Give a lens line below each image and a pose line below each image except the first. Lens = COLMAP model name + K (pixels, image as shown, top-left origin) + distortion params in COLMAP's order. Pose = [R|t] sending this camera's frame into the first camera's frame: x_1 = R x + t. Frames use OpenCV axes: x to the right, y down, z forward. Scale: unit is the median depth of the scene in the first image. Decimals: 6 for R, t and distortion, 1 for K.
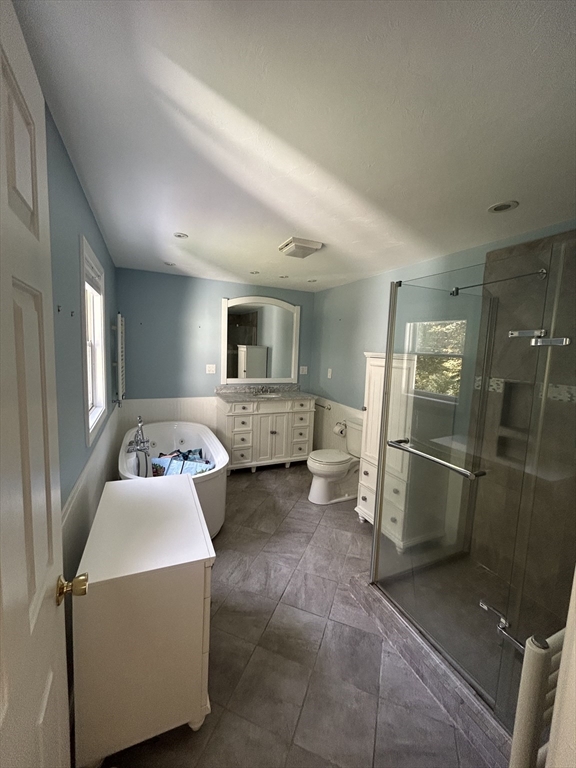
lens RADIAL K [[309.1, 0, 288.4], [0, 309.1, 381.2], [0, 0, 1]] dist [-0.001414, 0.000042]
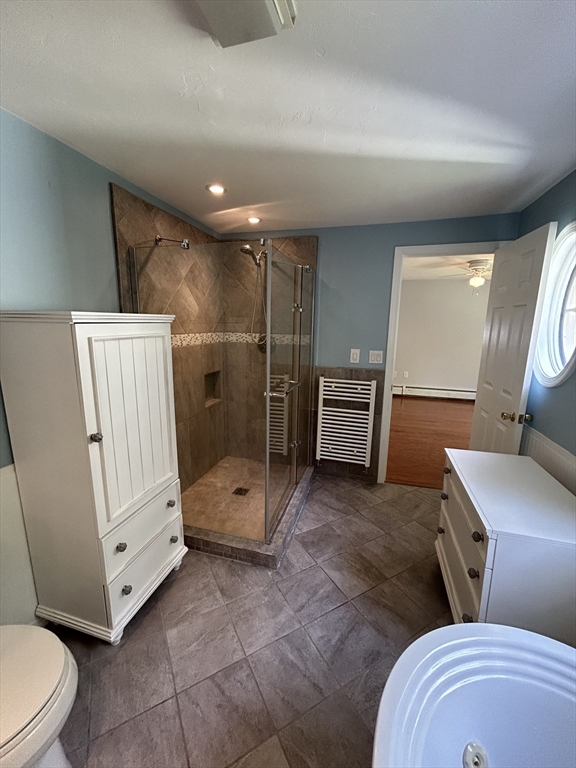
lens RADIAL K [[309.1, 0, 287.3], [0, 309.1, 383.2], [0, 0, 1]] dist [-0.001414, 0.000042]
pose [[-0.763430, -0.174911, 0.621757, -0.349659], [0.024133, 0.954237, 0.298076, -0.169419], [-0.645440, 0.242565, -0.724272, 1.652729]]
